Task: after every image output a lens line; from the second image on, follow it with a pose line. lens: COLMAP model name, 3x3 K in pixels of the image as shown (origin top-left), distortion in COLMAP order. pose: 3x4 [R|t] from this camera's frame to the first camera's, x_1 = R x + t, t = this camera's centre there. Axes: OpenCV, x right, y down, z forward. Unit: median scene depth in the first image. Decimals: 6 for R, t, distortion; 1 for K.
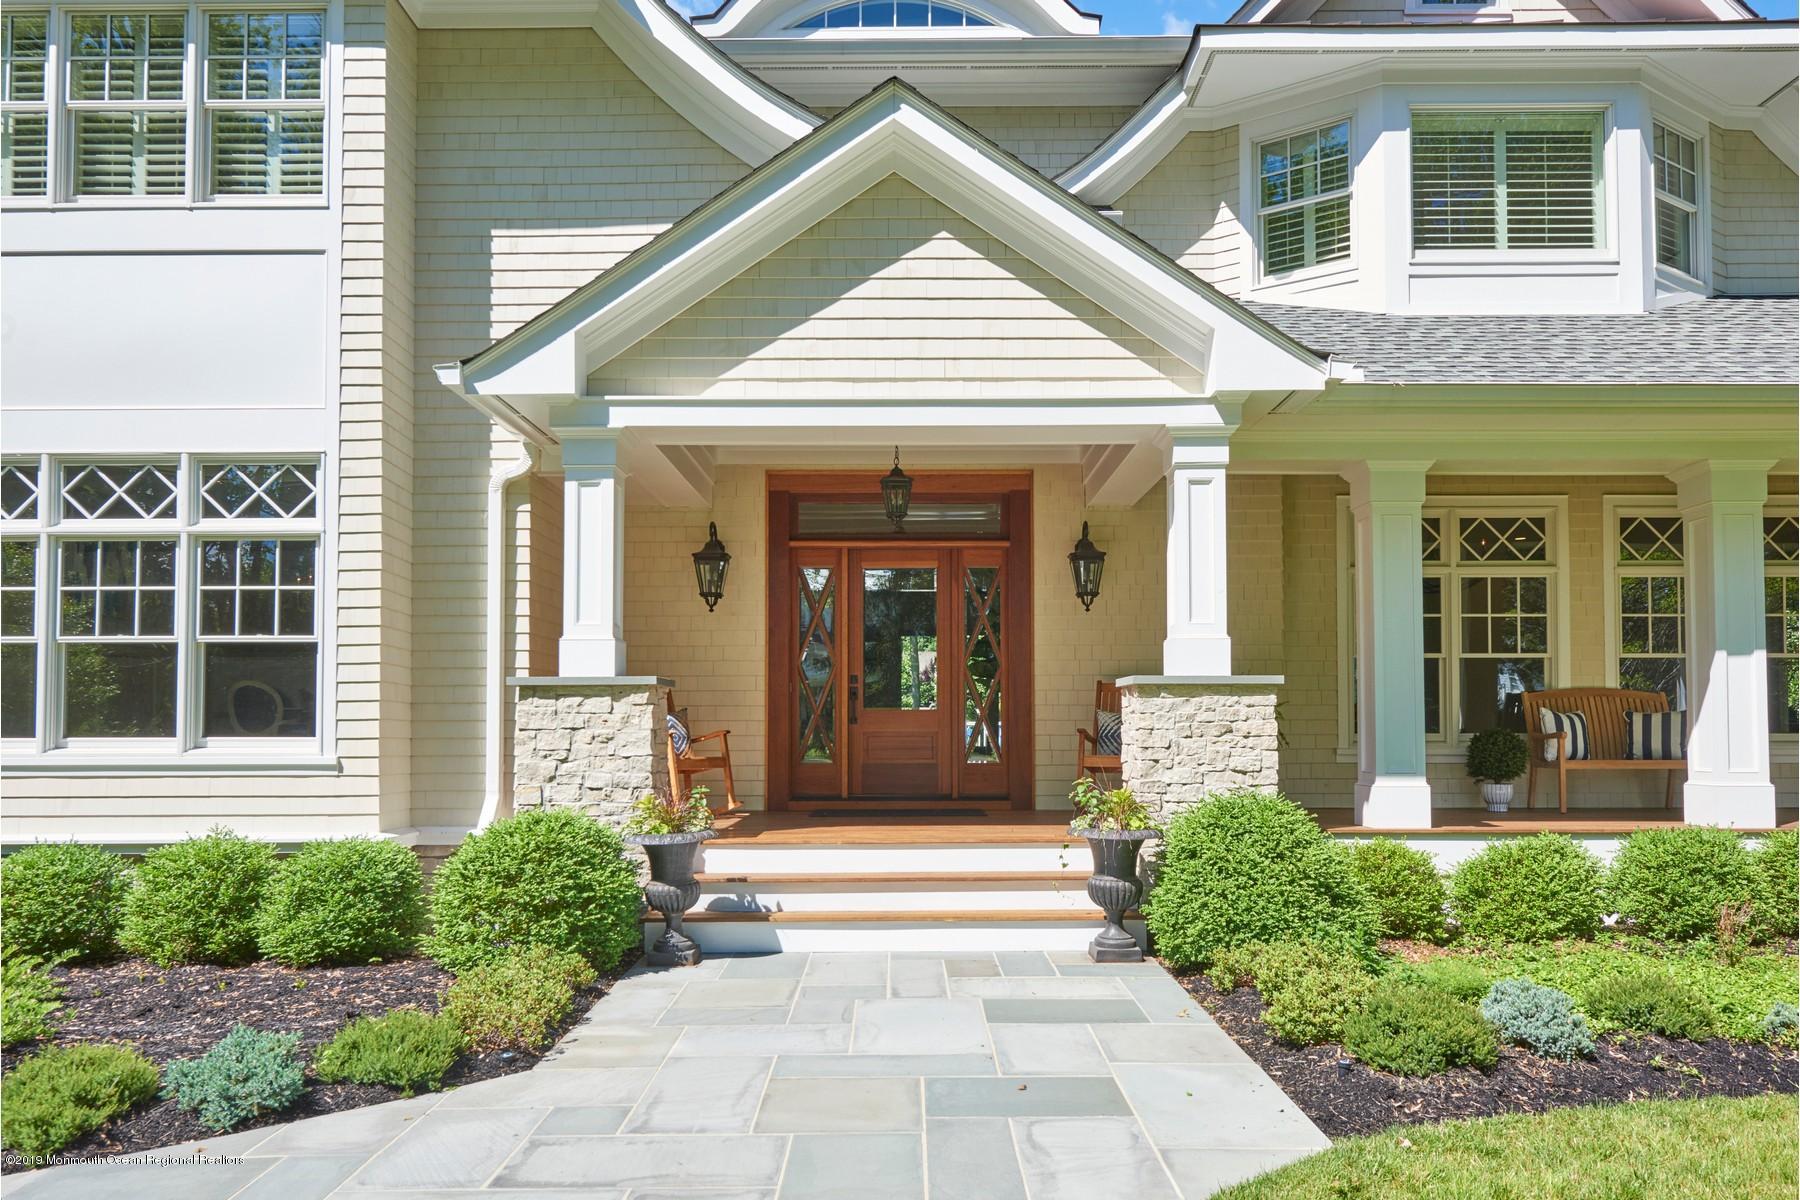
lens RADIAL K [[1358.3, 0, 894.6], [0, 1358.3, 647.8], [0, 0, 1]] dist [-0.002921, -0.001827]
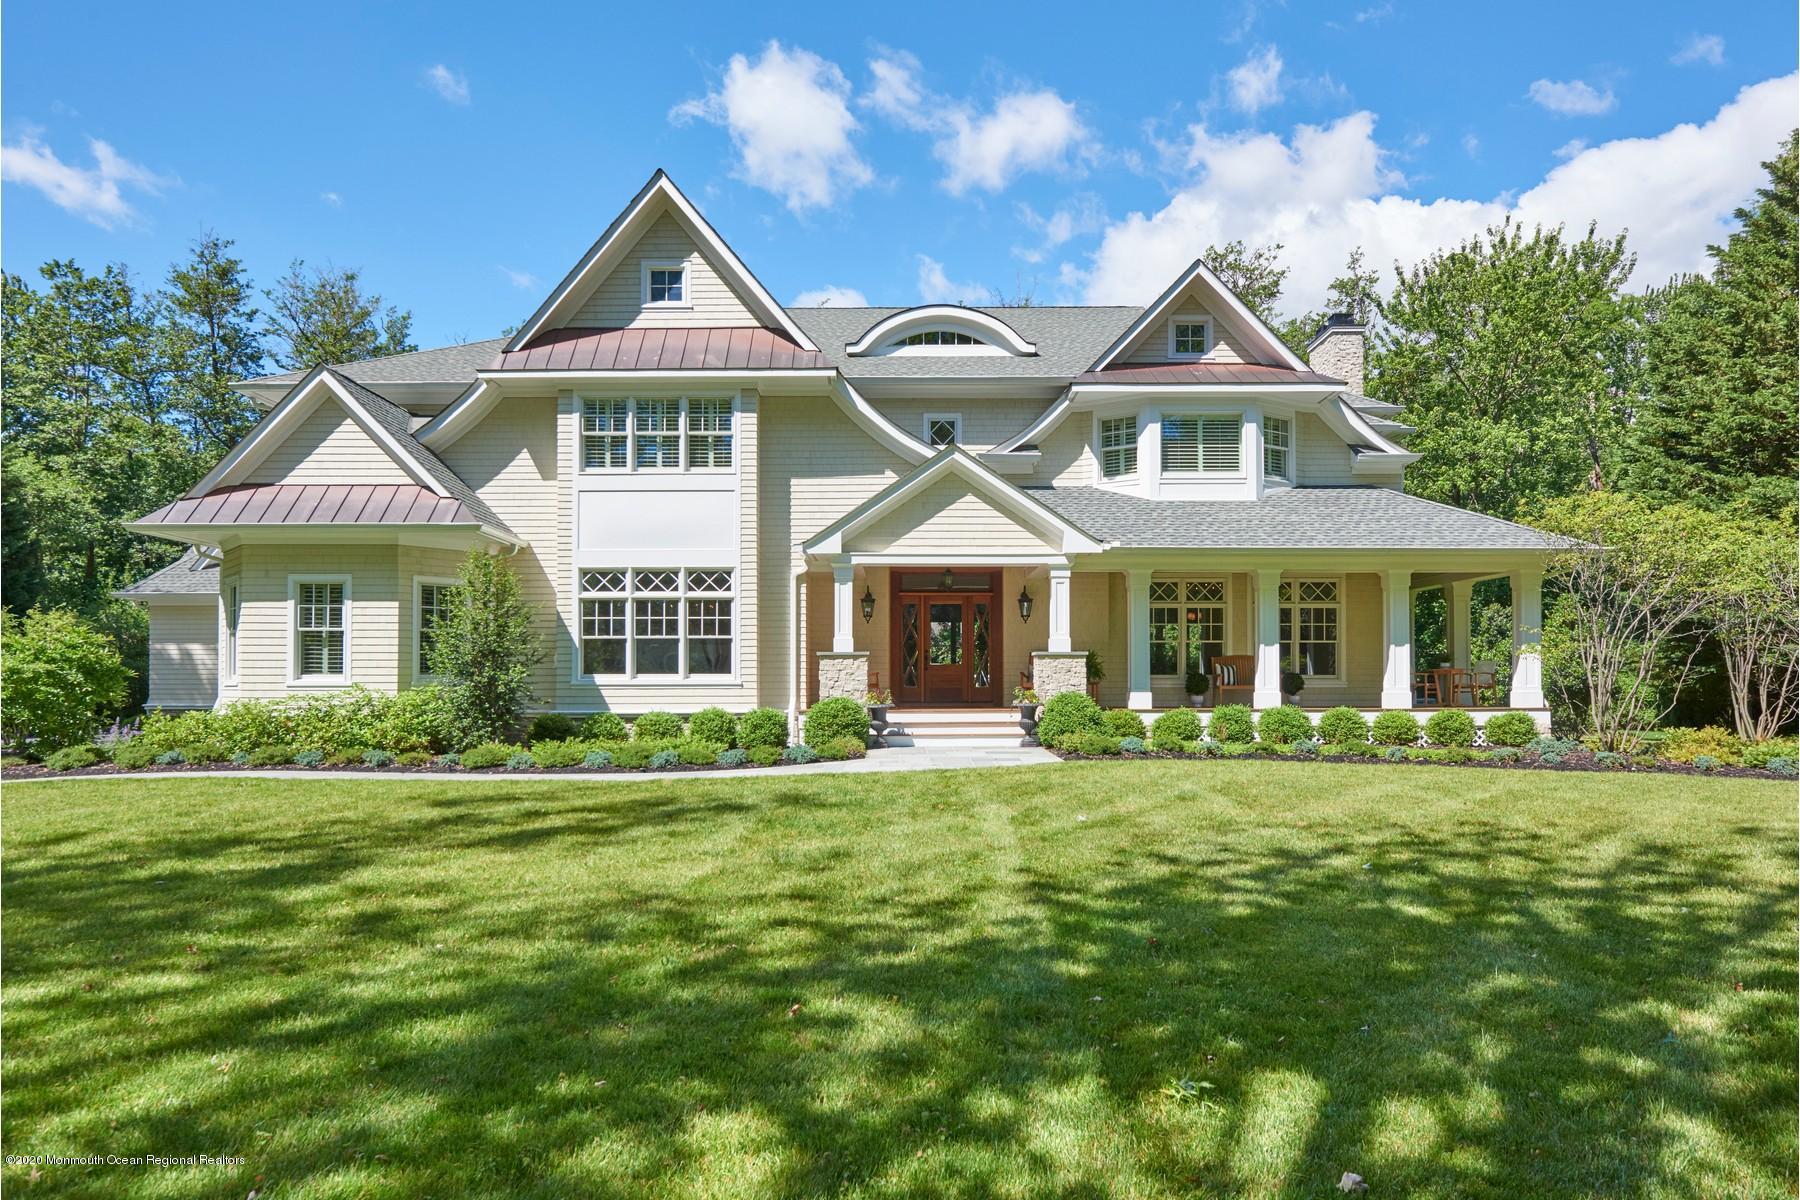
lens RADIAL K [[1126.1, 0, 902.8], [0, 1126.1, 607.1], [0, 0, 1]] dist [0.001820, 0.000220]
pose [[0.999988, 0.002198, 0.004324, -0.101292], [-0.002153, 0.999943, -0.010424, -0.042870], [-0.004347, 0.010415, 0.999936, -1.203216]]
